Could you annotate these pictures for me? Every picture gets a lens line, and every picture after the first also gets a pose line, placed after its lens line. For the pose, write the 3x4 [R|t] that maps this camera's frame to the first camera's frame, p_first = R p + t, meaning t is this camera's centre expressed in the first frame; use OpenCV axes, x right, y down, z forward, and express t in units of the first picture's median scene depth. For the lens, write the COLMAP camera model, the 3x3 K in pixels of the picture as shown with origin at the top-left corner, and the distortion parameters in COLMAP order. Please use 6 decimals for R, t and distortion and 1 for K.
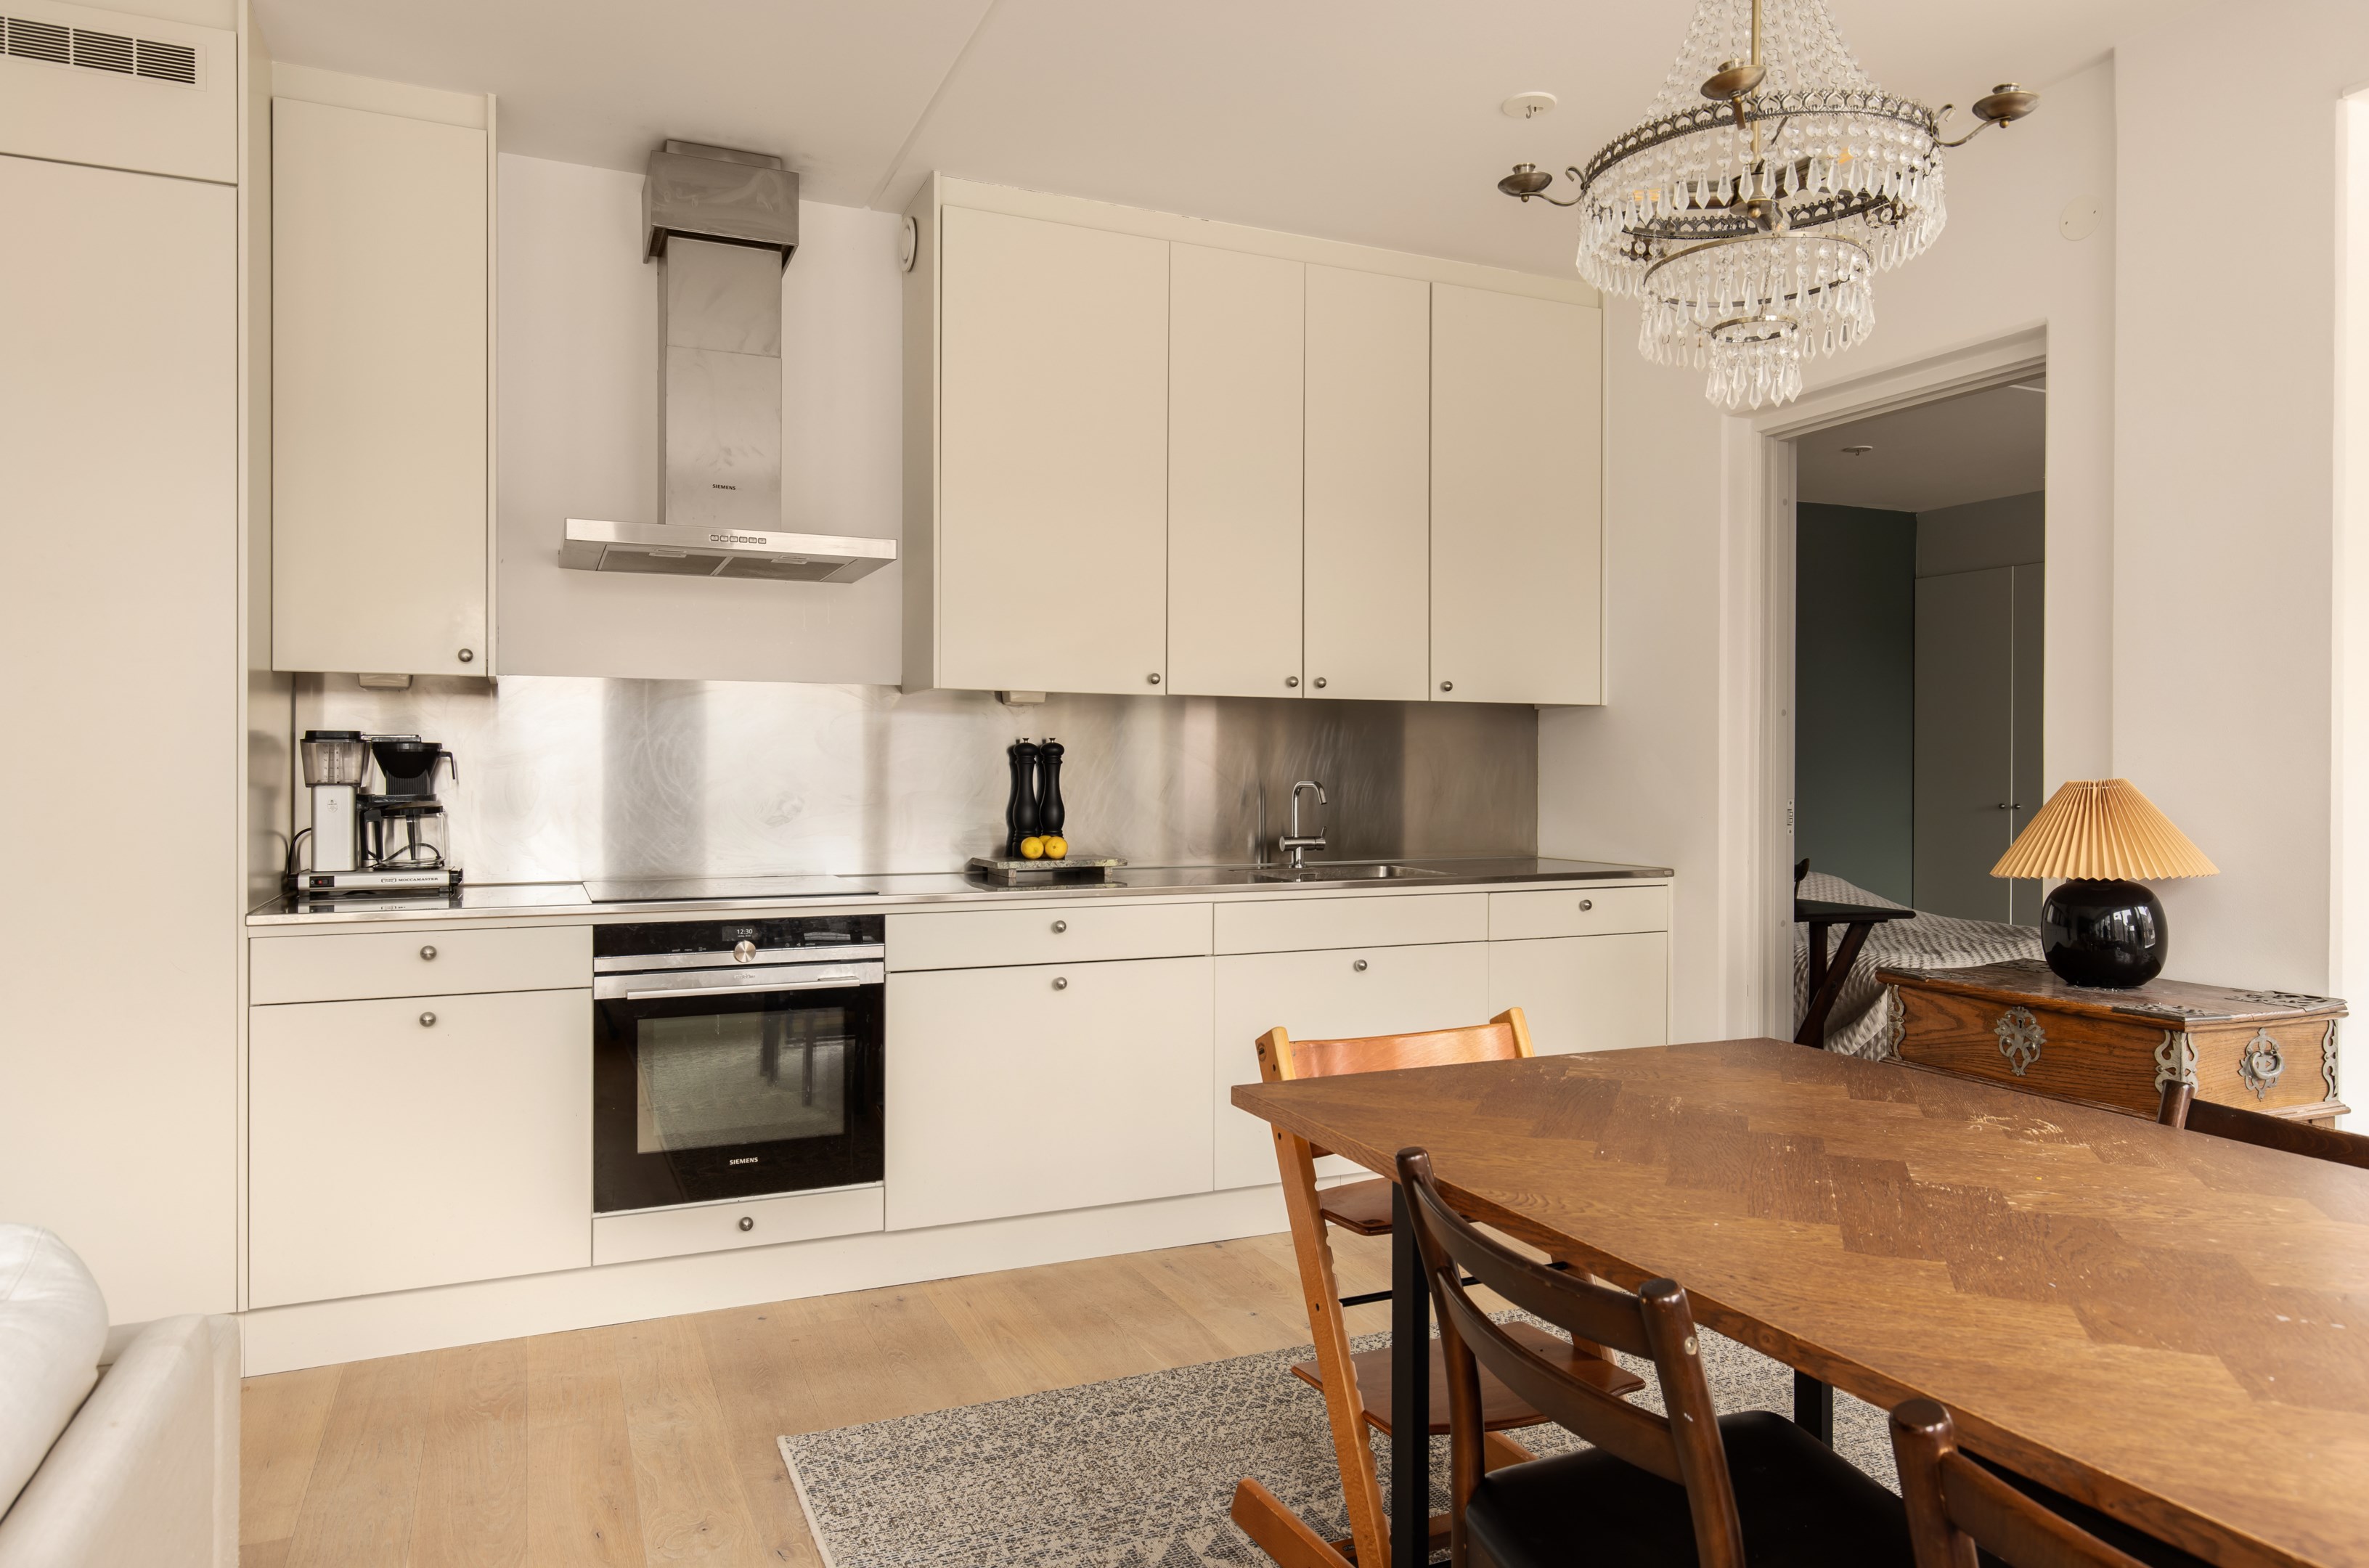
lens RADIAL K [[1510.1, 0, 1184.5], [0, 1510.1, 784.0], [0, 0, 1]] dist [0.008209, 0.000772]
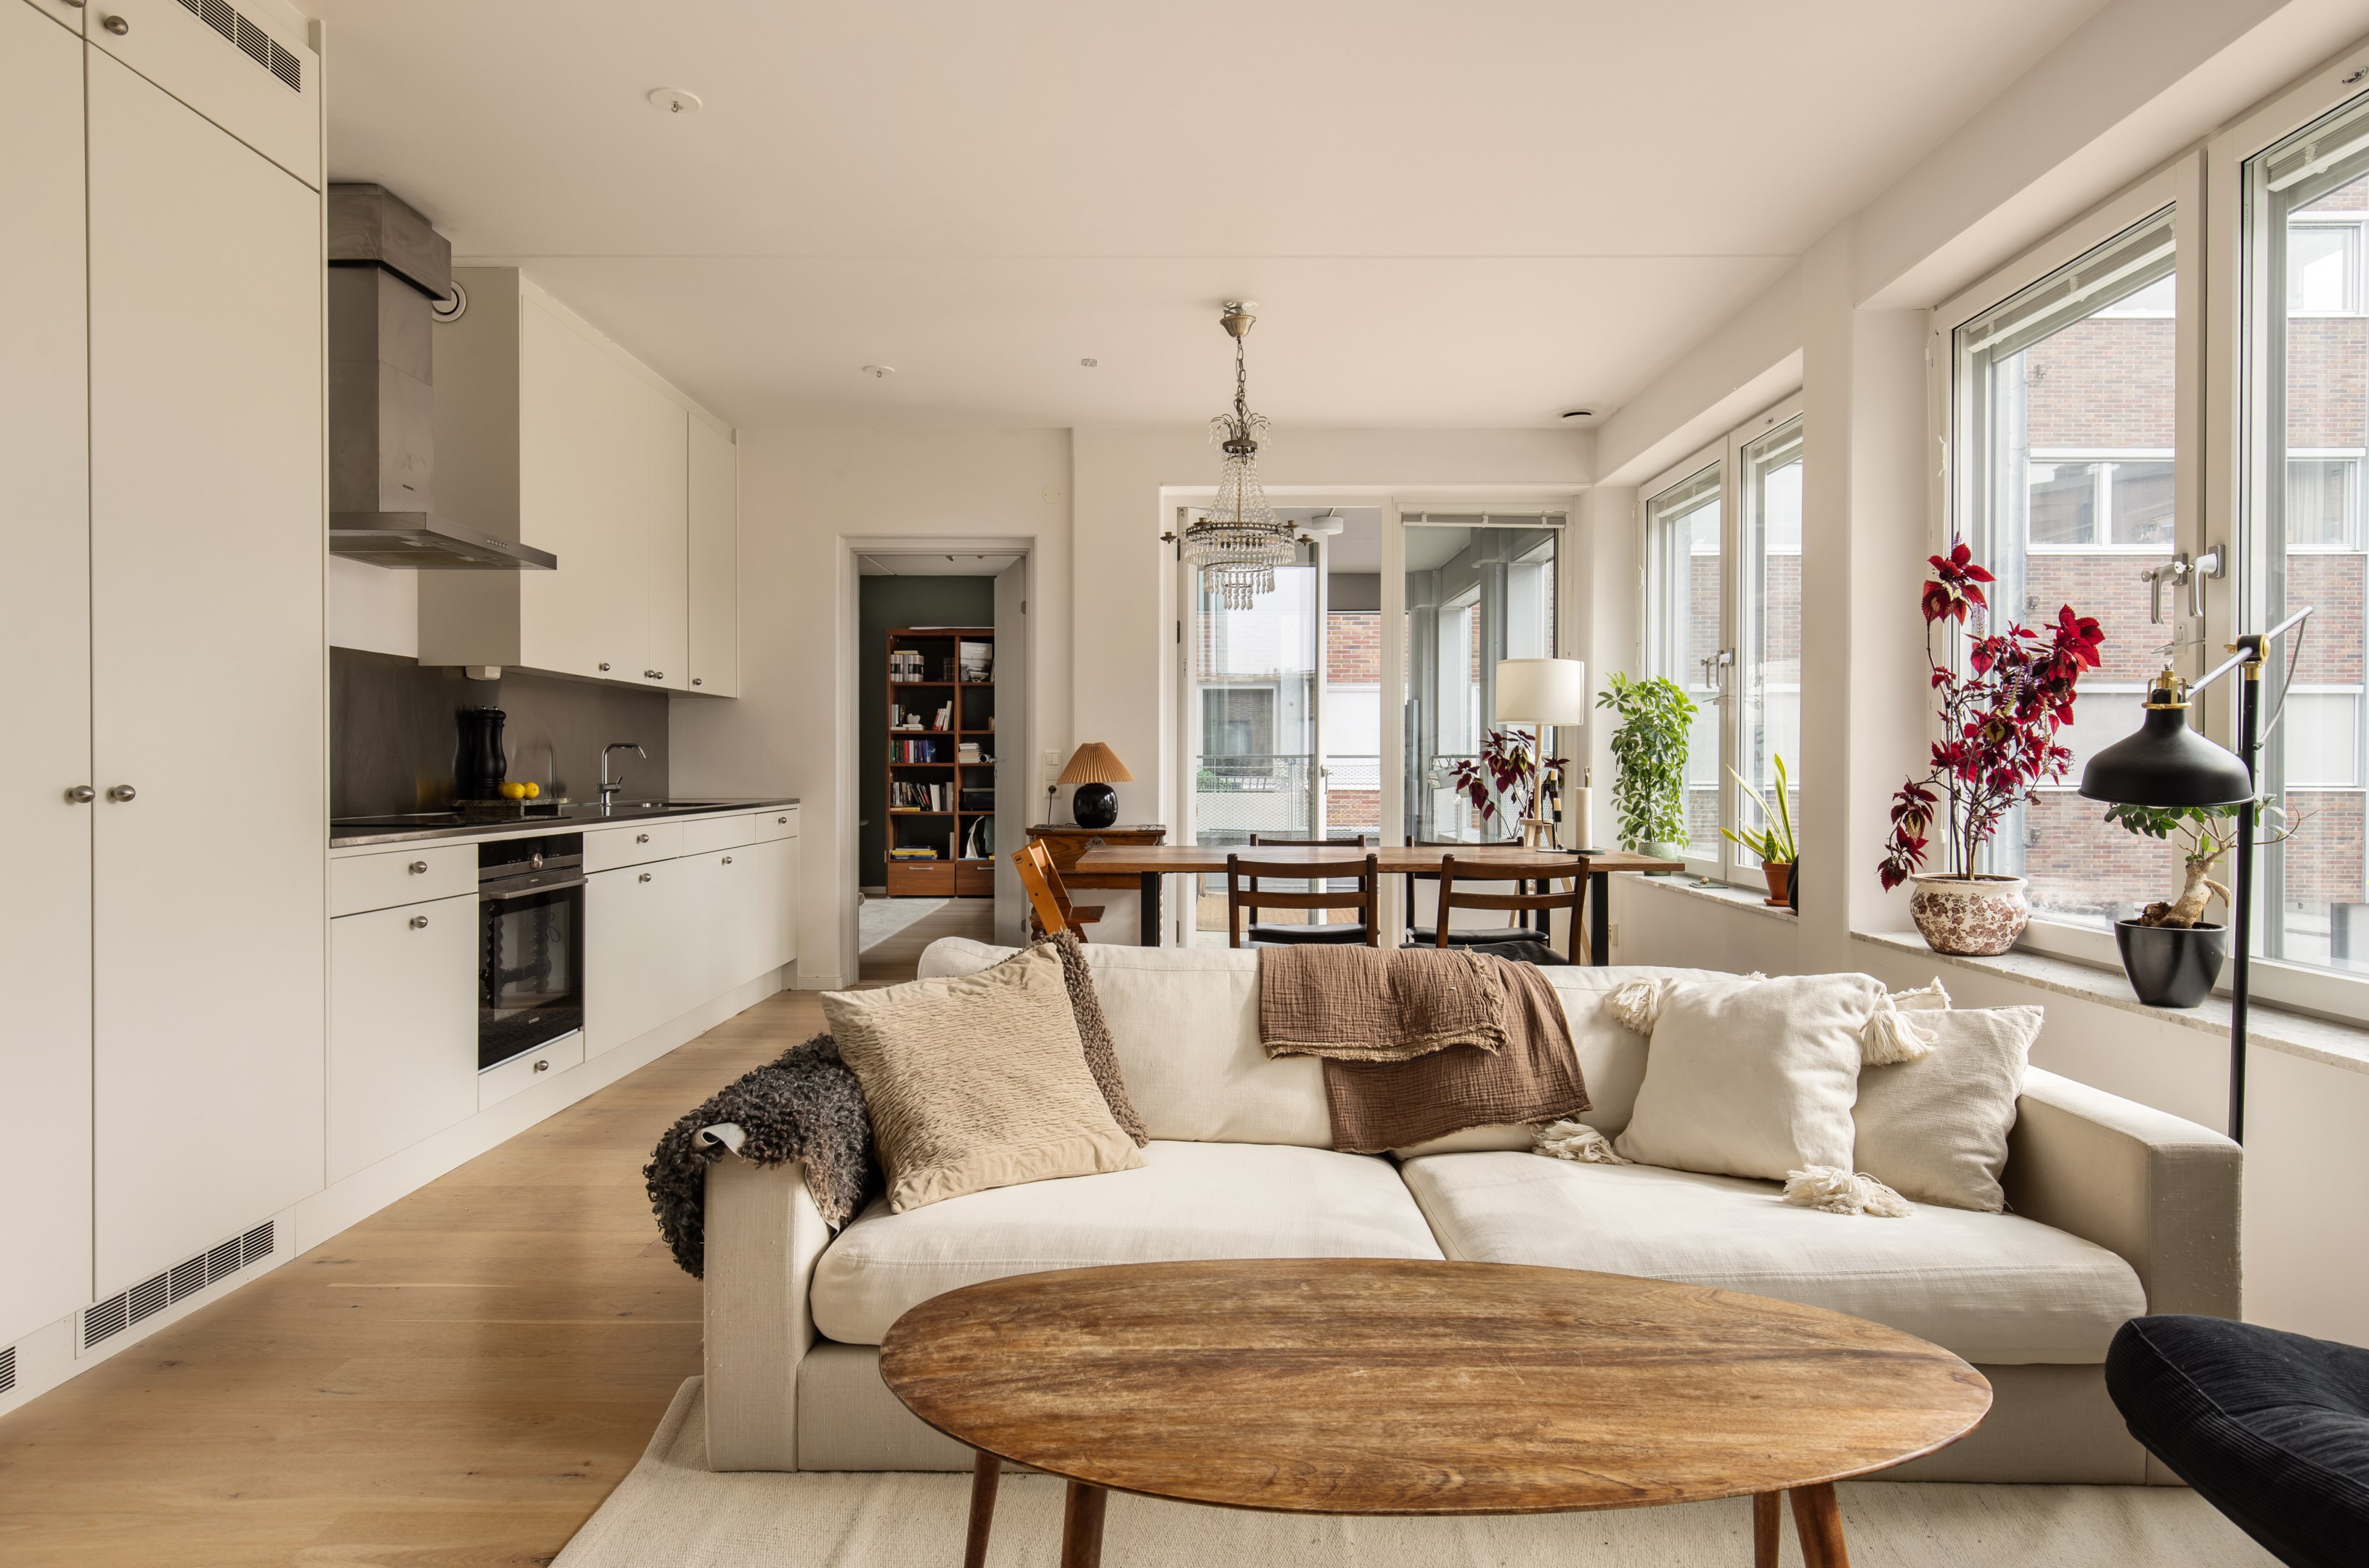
lens RADIAL K [[1344.0, 0, 1176.7], [0, 1344.0, 779.3], [0, 0, 1]] dist [0.005905, 0.001255]
pose [[0.413231, -0.010358, 0.910567, -1.260140], [0.009226, 0.999932, 0.007188, 0.040862], [-0.910579, 0.005430, 0.413299, 0.005744]]
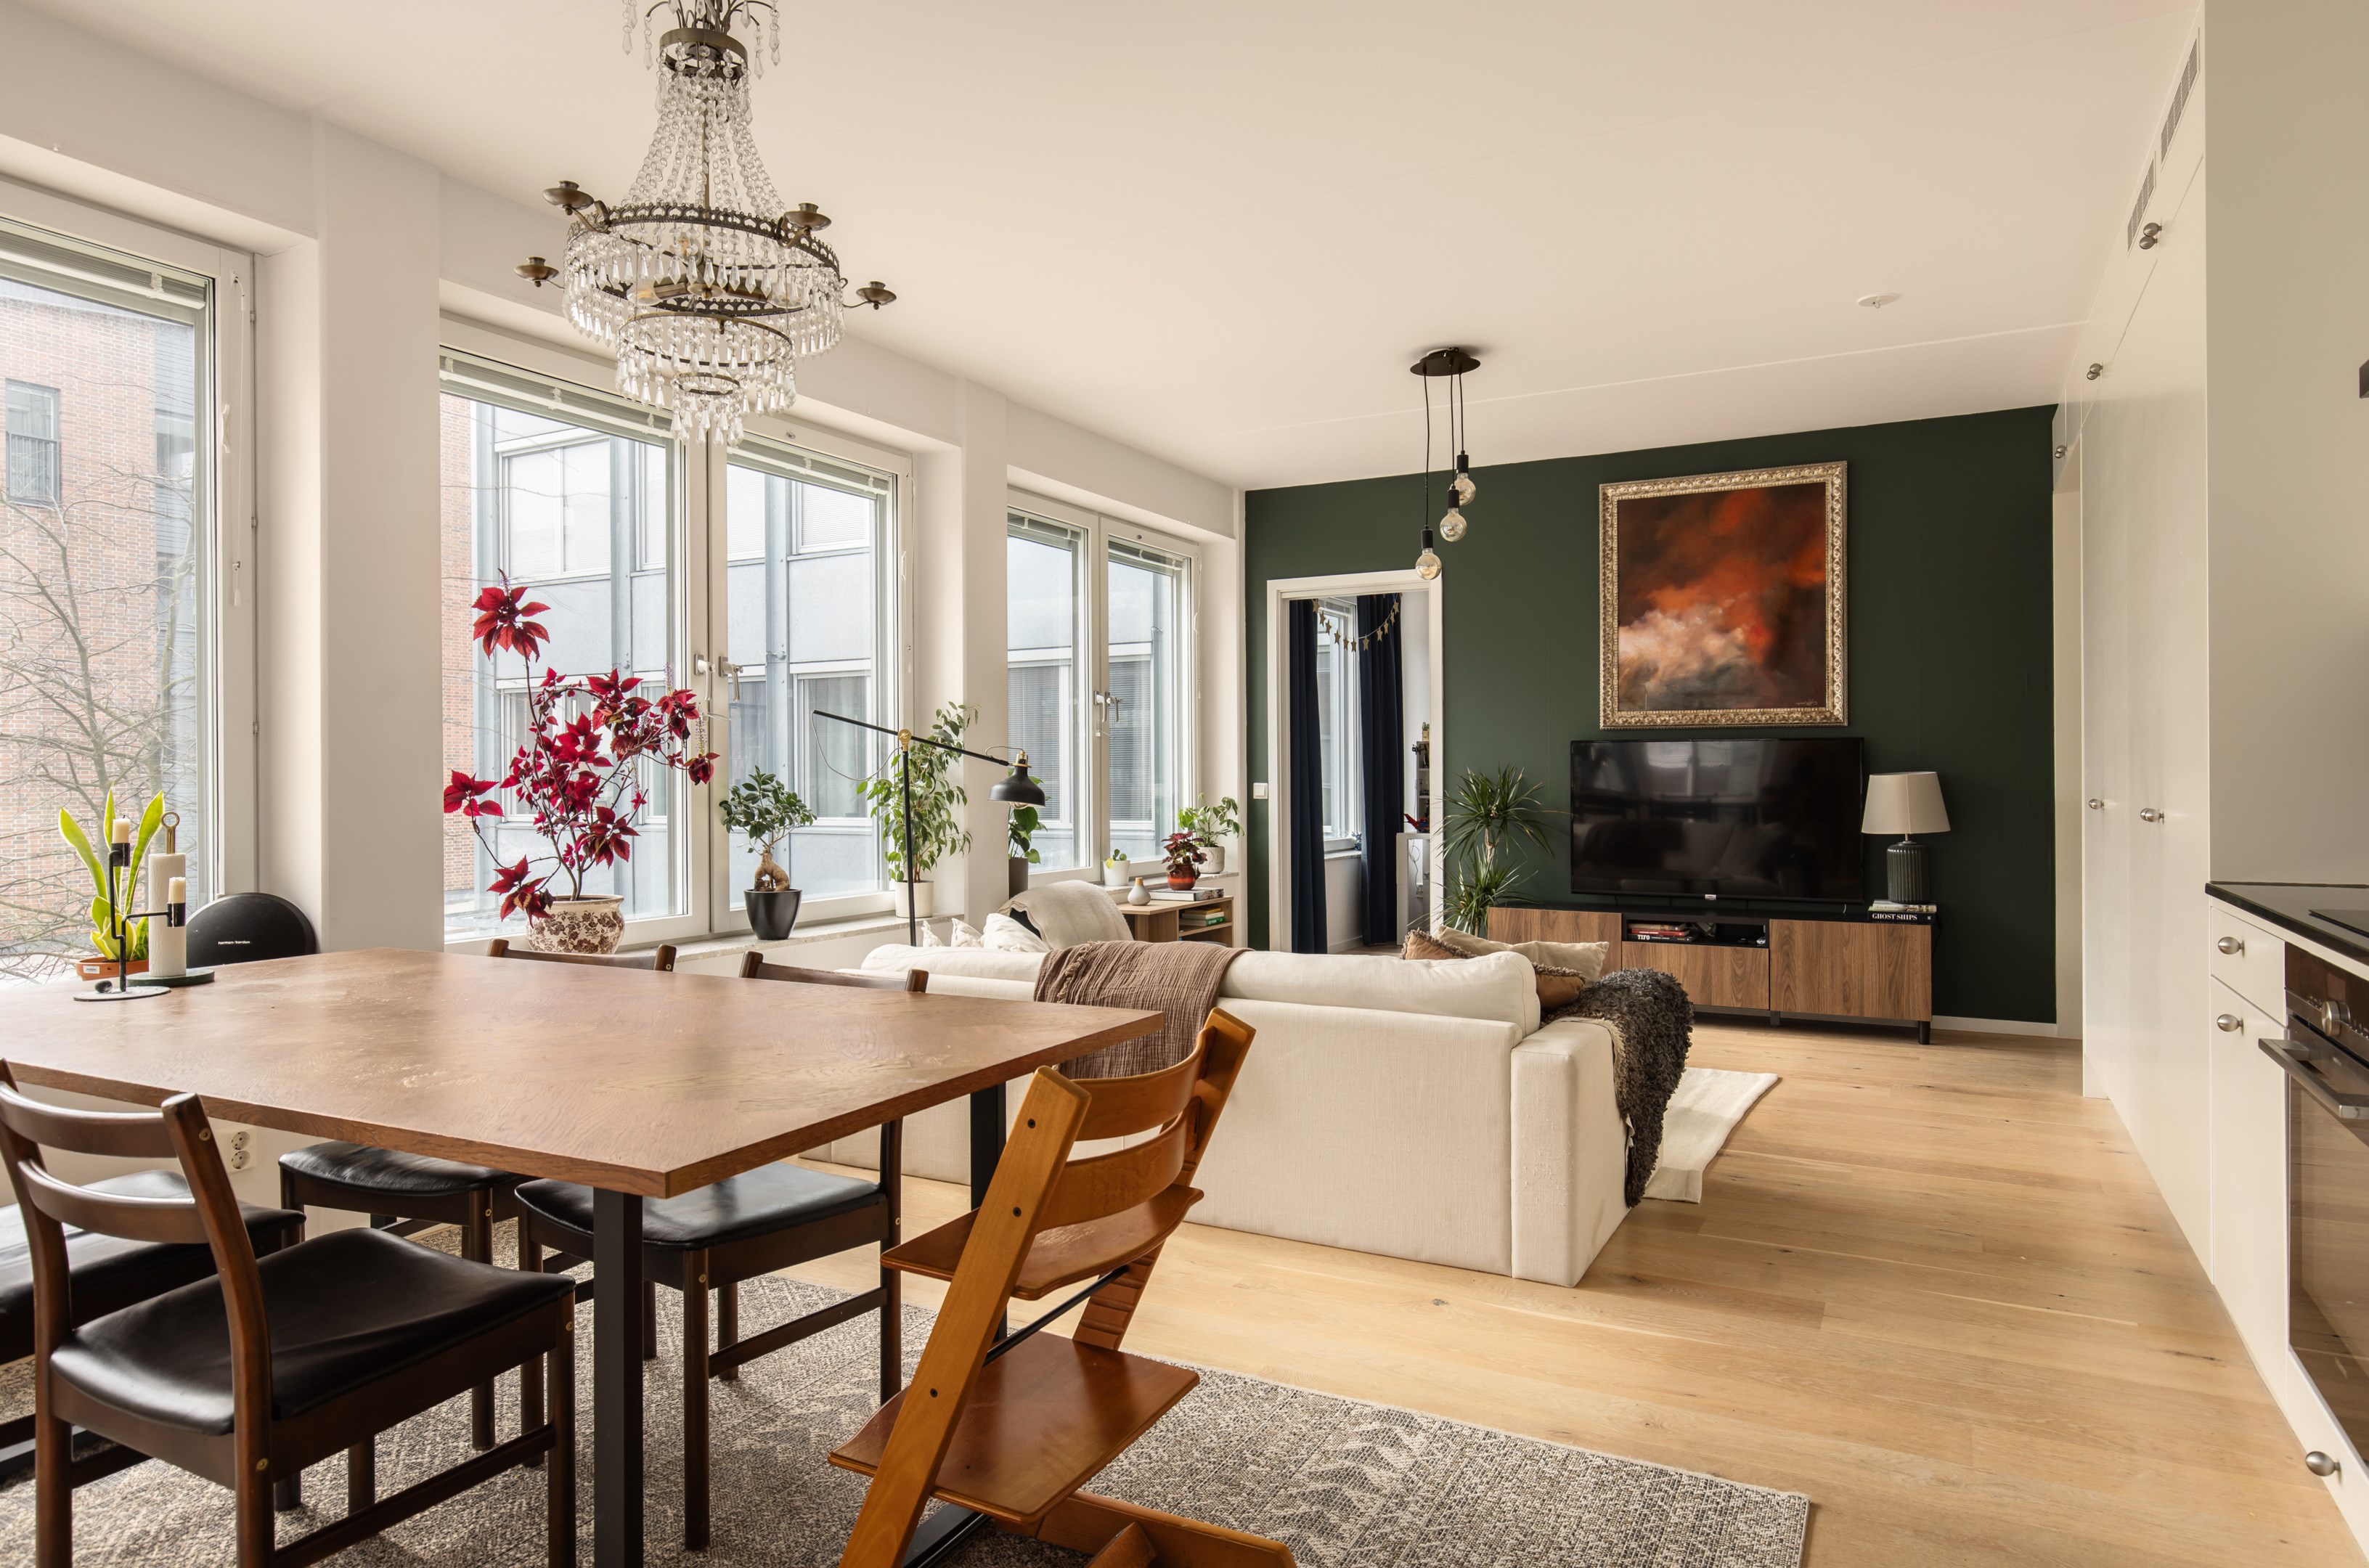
lens RADIAL K [[1398.8, 0, 1187.7], [0, 1398.8, 776.7], [0, 0, 1]] dist [0.001764, -0.000500]
pose [[-0.786207, 0.000205, -0.617963, 0.464598], [-0.003881, 0.999979, 0.005270, 0.014901], [0.617951, 0.006541, -0.786190, 1.288431]]
